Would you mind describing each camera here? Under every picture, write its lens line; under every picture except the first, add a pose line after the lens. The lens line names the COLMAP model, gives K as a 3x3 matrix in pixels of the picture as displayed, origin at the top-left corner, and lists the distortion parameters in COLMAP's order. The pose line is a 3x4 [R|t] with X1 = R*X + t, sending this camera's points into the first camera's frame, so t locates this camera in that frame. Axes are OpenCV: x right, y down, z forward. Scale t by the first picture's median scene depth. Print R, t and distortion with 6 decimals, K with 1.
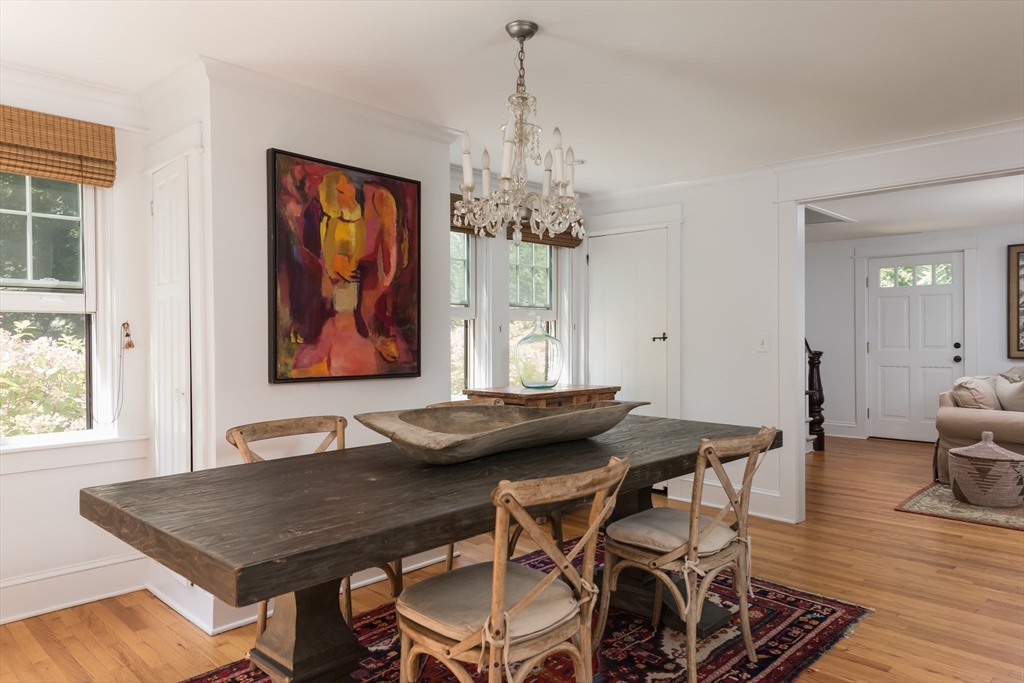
lens RADIAL K [[693.2, 0, 512.0], [0, 693.2, 341.5], [0, 0, 1]] dist [0.002031, 0.000336]
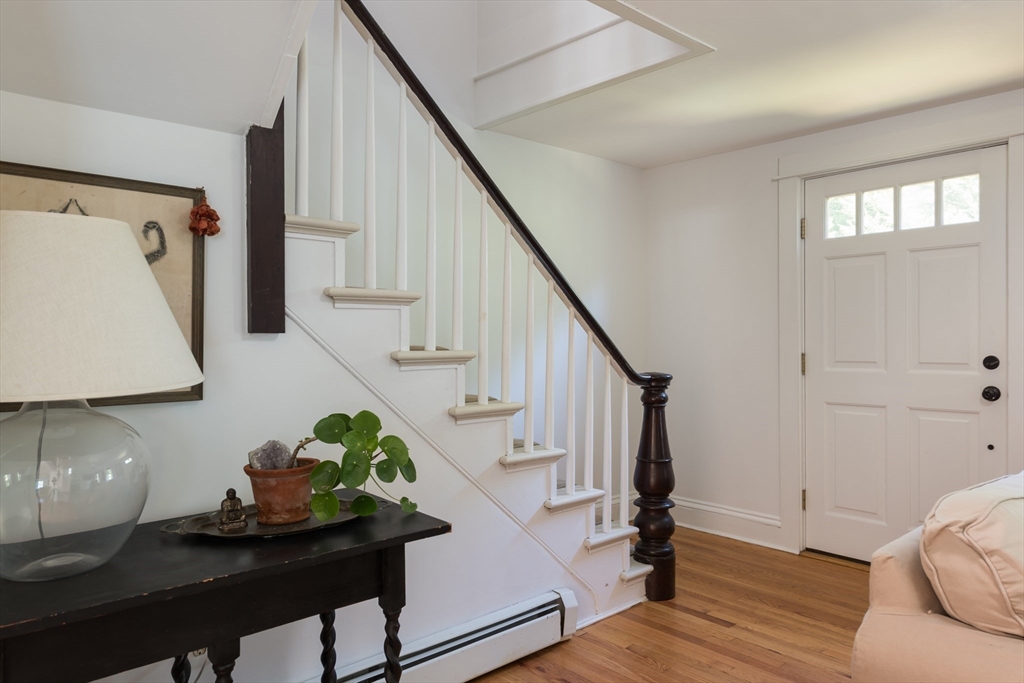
lens RADIAL K [[686.4, 0, 510.2], [0, 686.4, 366.4], [0, 0, 1]] dist [-0.000063, -0.003542]
pose [[0.997214, 0.003950, -0.074490, 0.376710], [-0.003321, 0.999958, 0.008565, 0.005556], [0.074521, -0.008294, 0.997185, 0.553599]]
